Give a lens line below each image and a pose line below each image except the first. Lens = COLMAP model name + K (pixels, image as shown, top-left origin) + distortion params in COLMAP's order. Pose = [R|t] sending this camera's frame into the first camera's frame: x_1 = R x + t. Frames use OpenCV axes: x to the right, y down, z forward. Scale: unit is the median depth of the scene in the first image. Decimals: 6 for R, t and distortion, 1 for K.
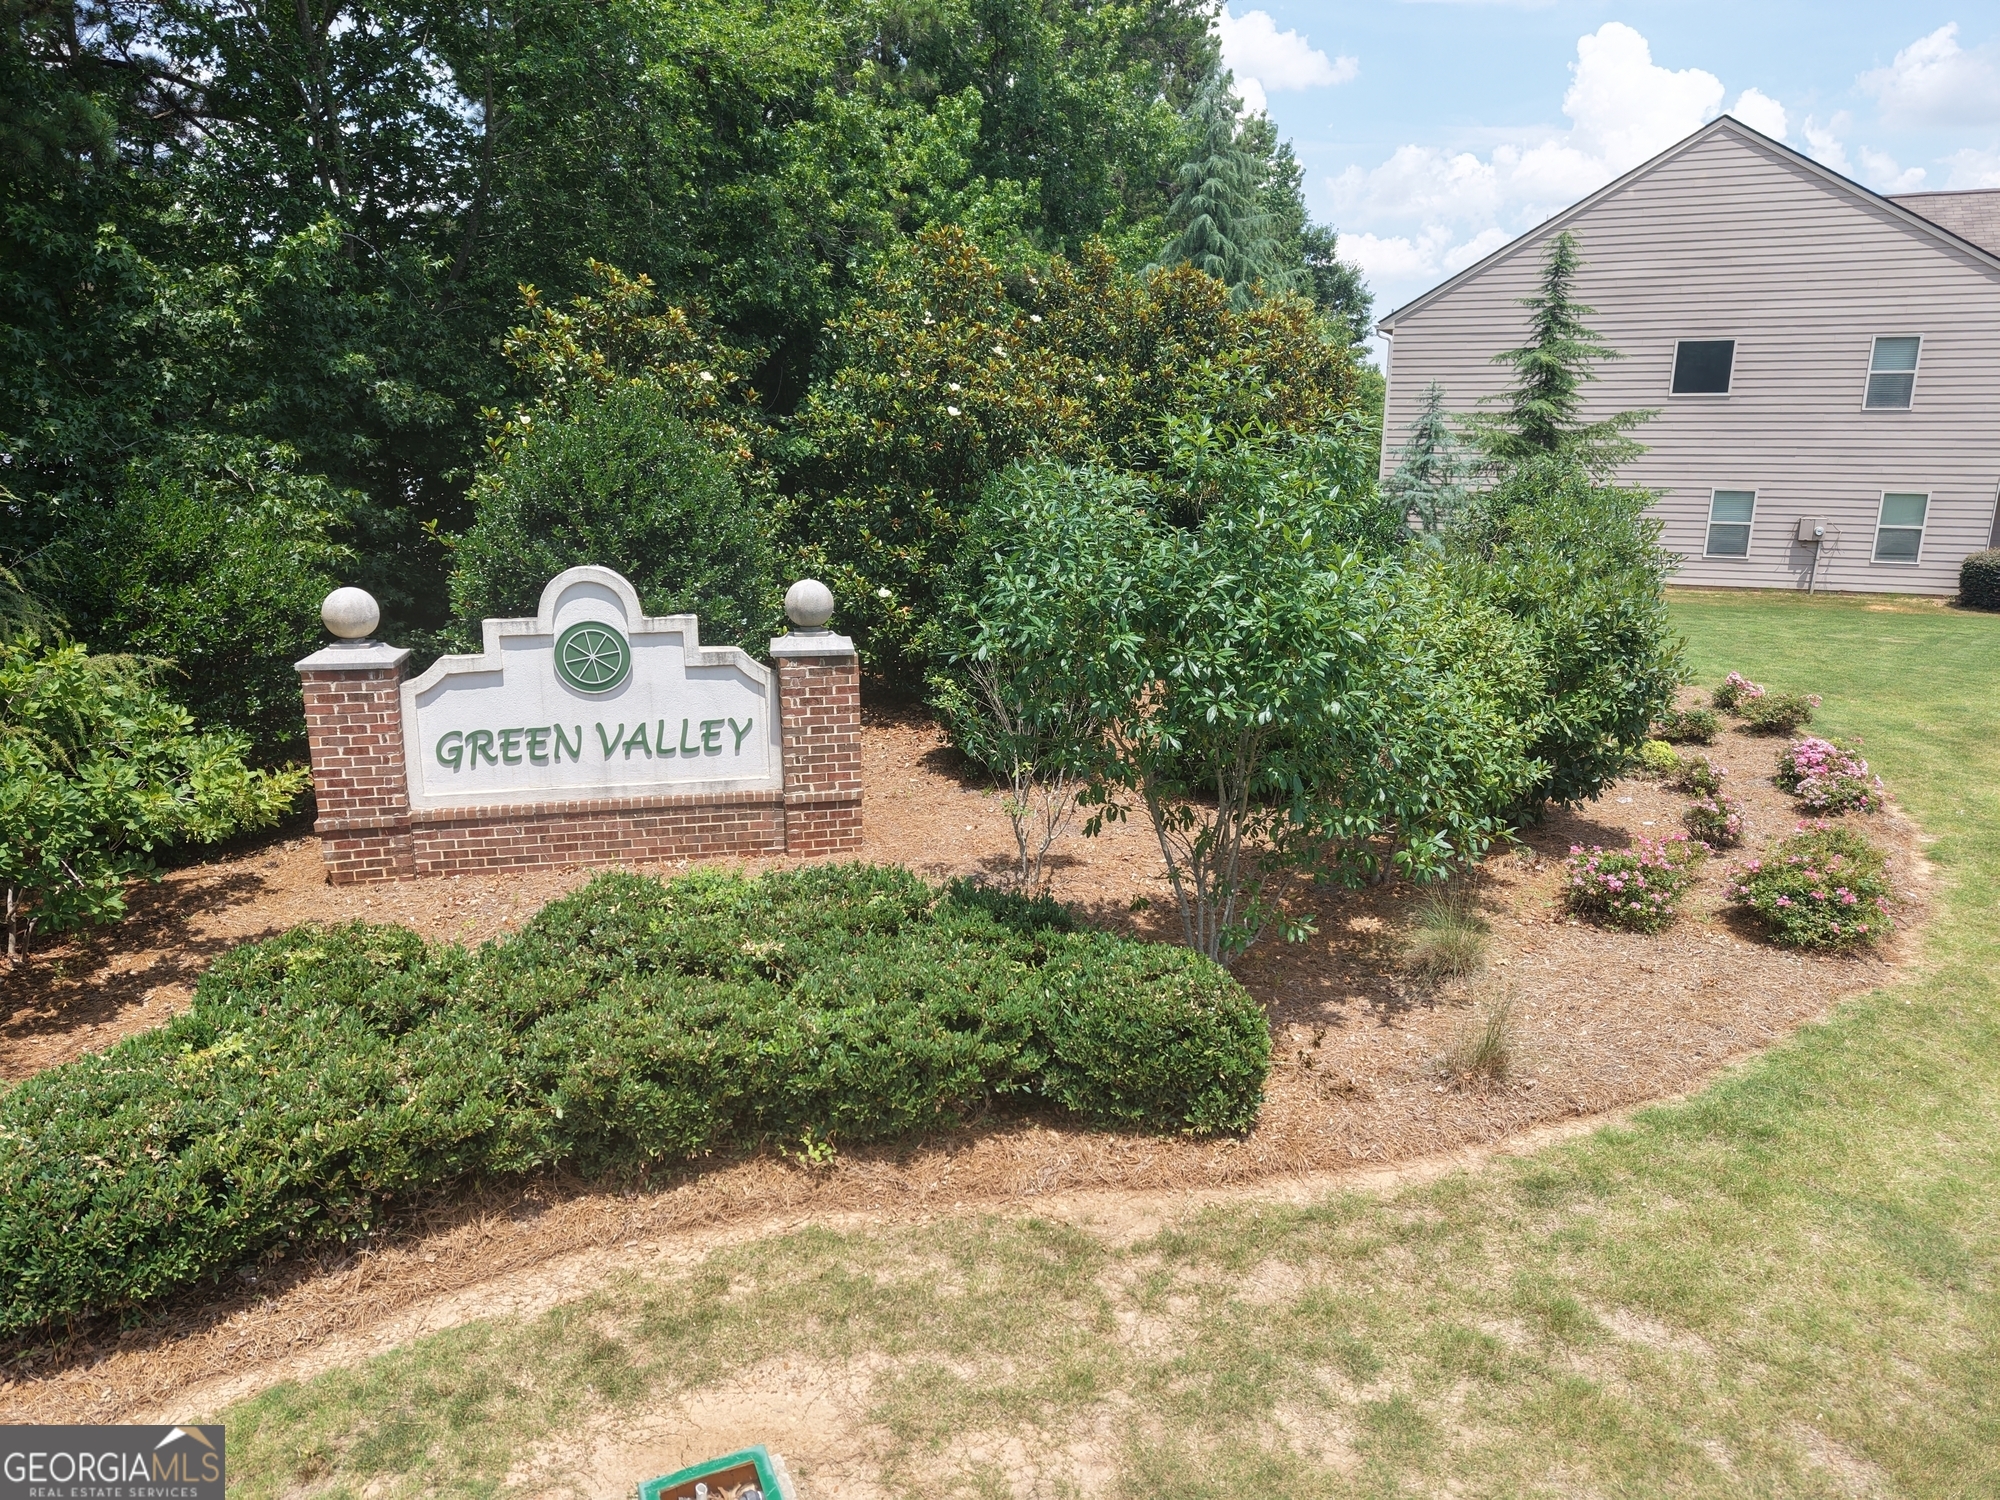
lens RADIAL K [[1310.7, 0, 997.6], [0, 1310.7, 764.9], [0, 0, 1]] dist [0.031856, -0.026593]
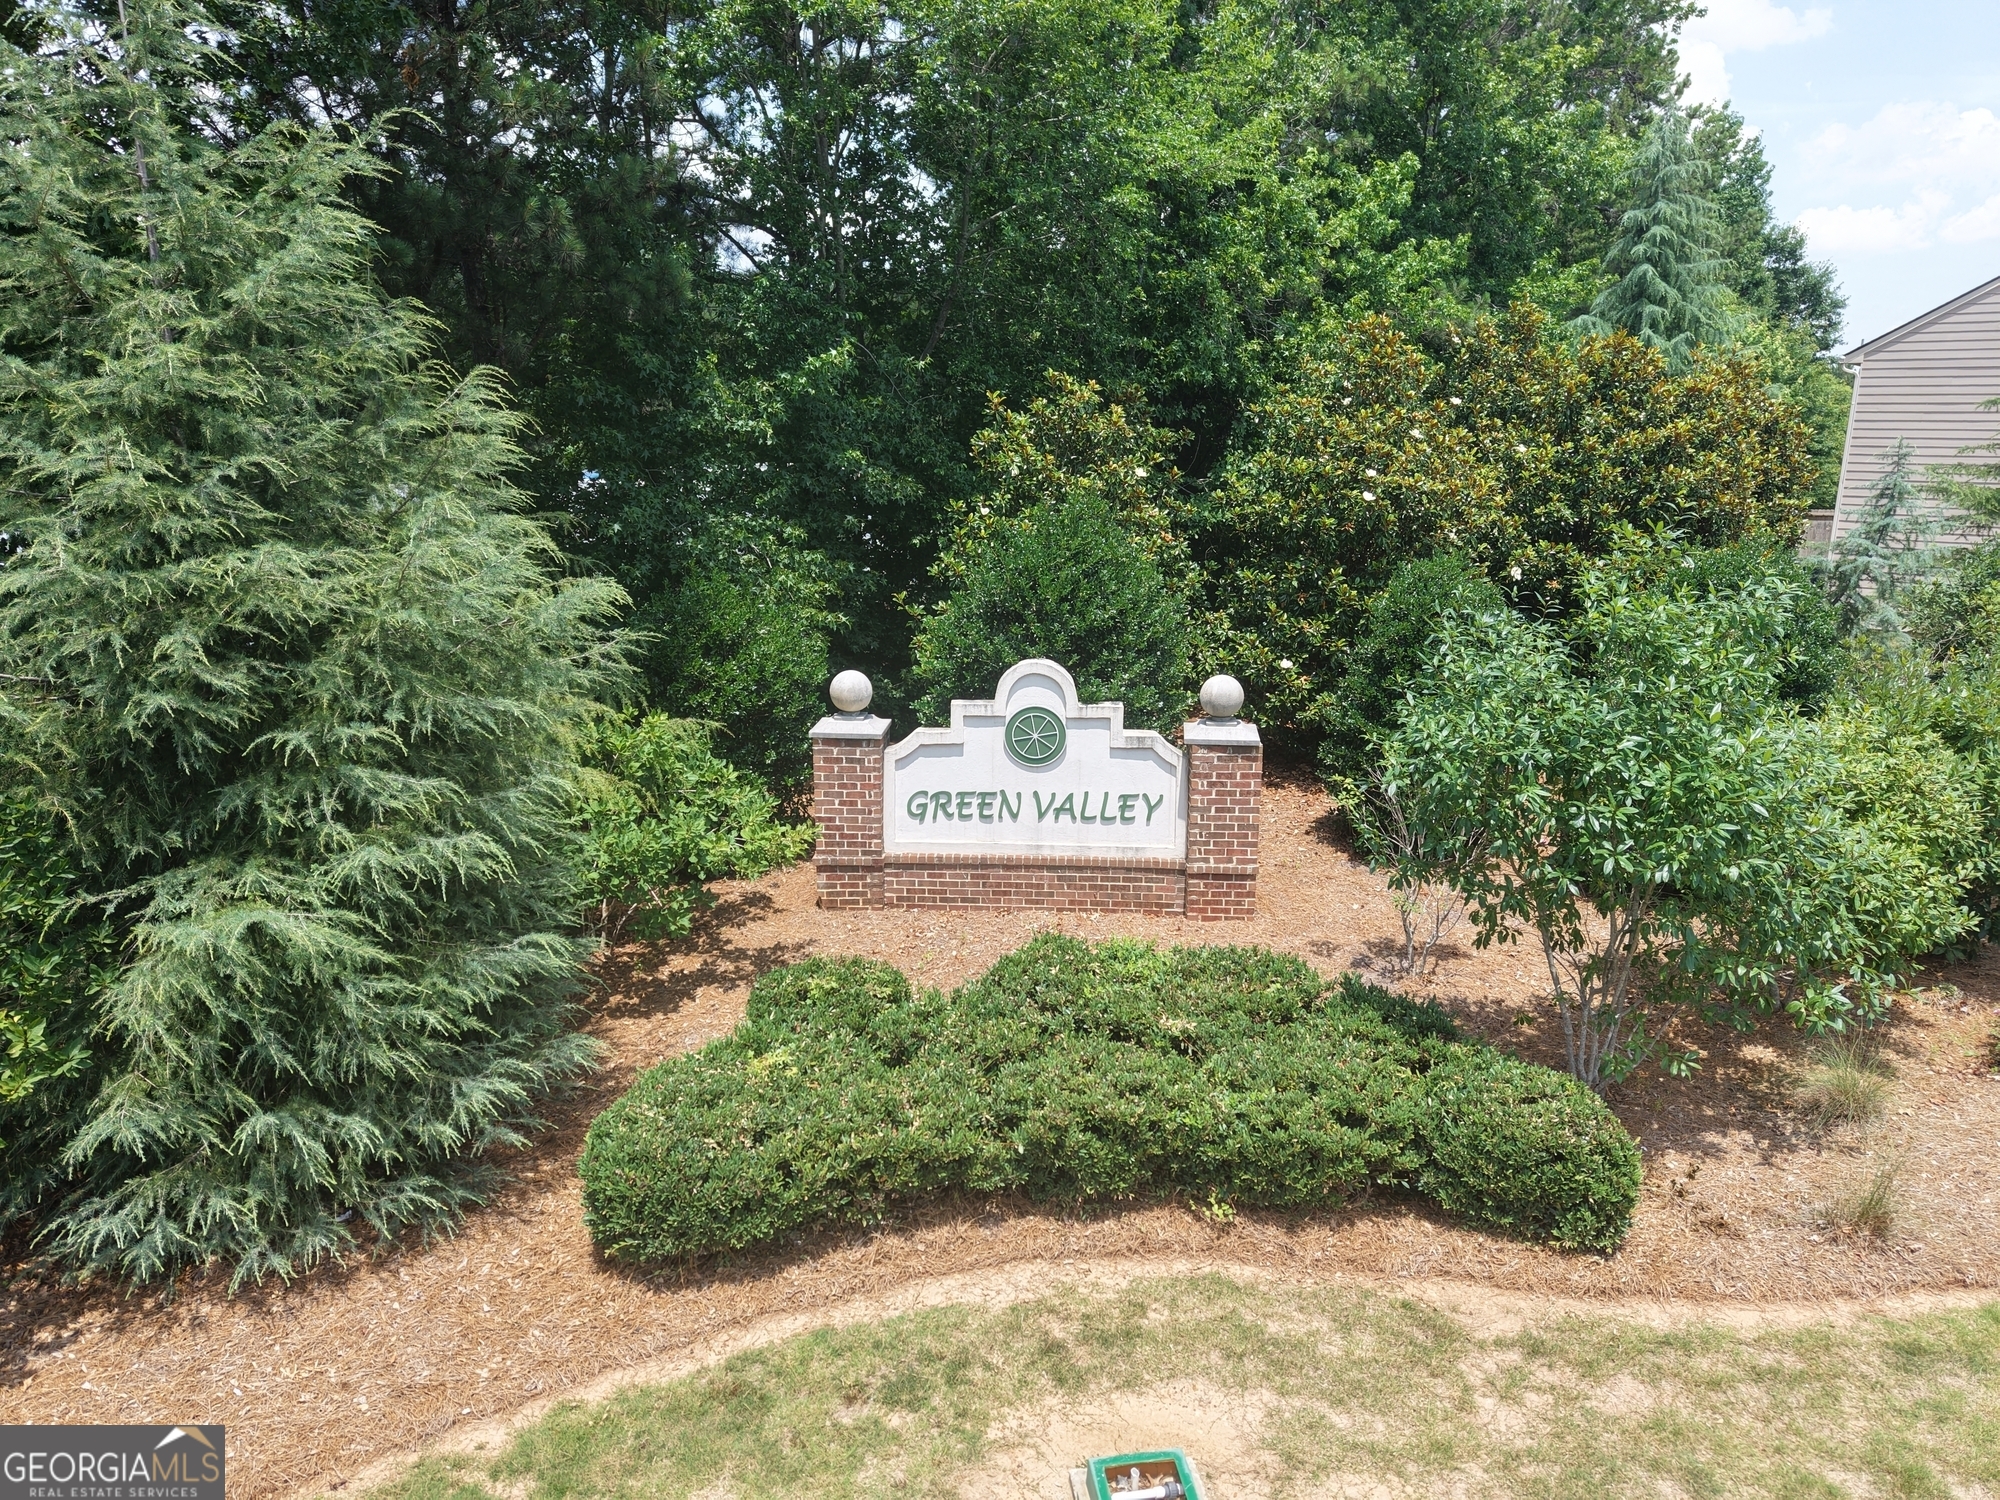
lens RADIAL K [[1336.7, 0, 1003.1], [0, 1336.7, 753.4], [0, 0, 1]] dist [0.037913, -0.038489]
pose [[0.962490, 0.071430, -0.261744, -0.031317], [-0.069769, 0.997440, 0.015648, -0.106570], [0.262192, 0.003200, 0.965010, -0.198241]]
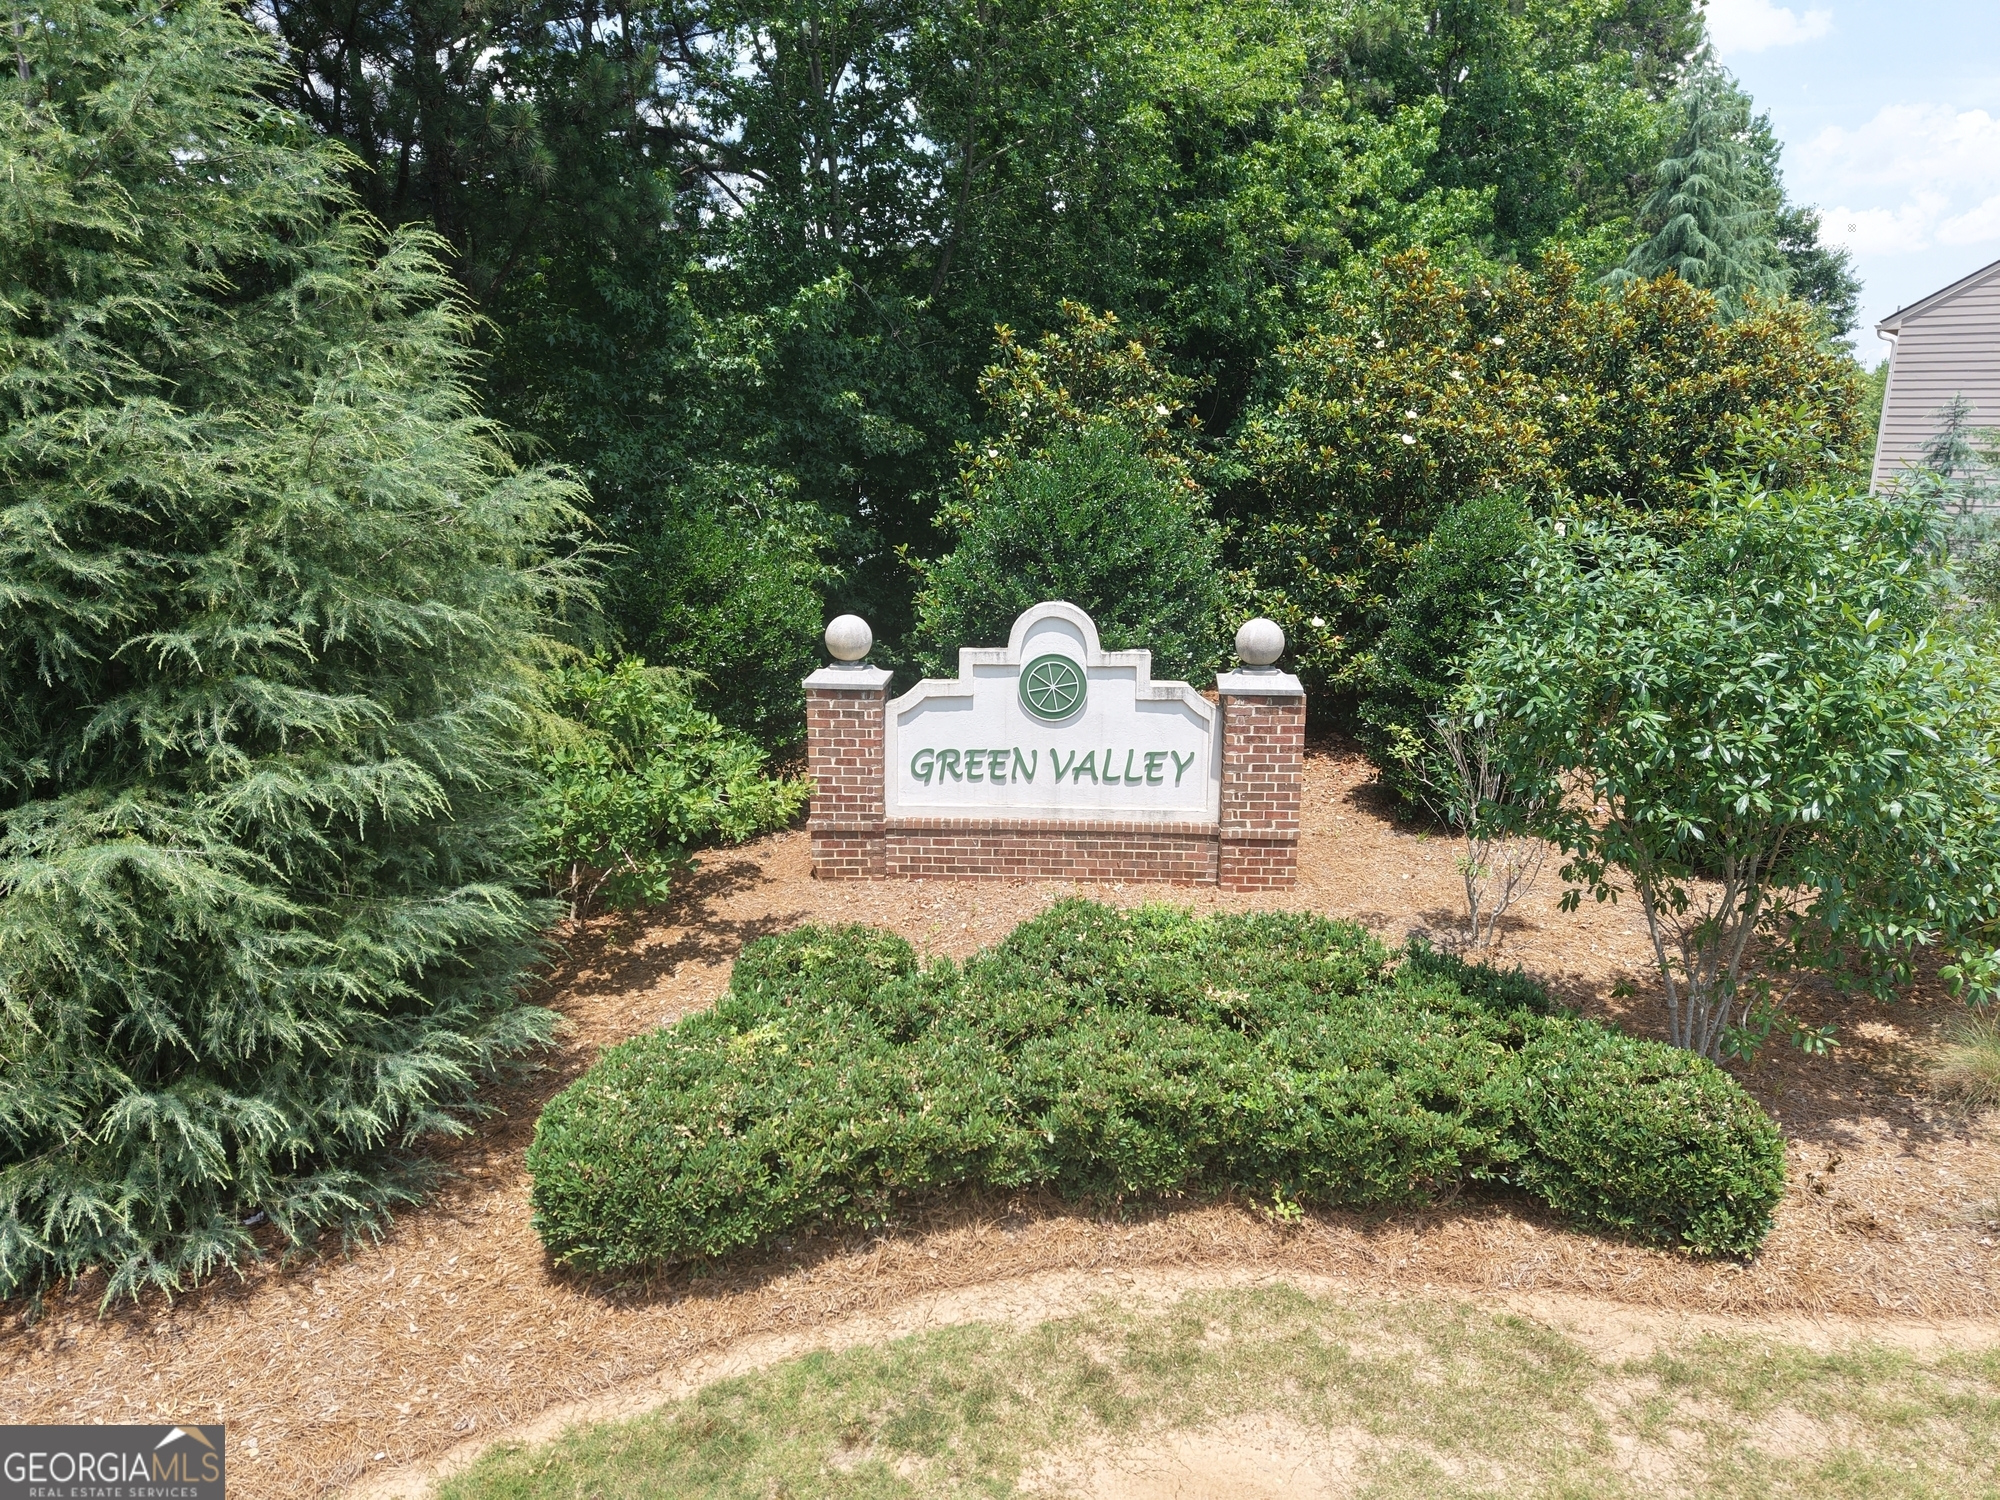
lens RADIAL K [[1310.7, 0, 997.6], [0, 1310.7, 764.9], [0, 0, 1]] dist [0.031856, -0.026593]
pose [[0.962631, 0.069735, -0.261683, -0.092396], [-0.068101, 0.997561, 0.015317, -0.041311], [0.262113, 0.003076, 0.965032, -0.034764]]
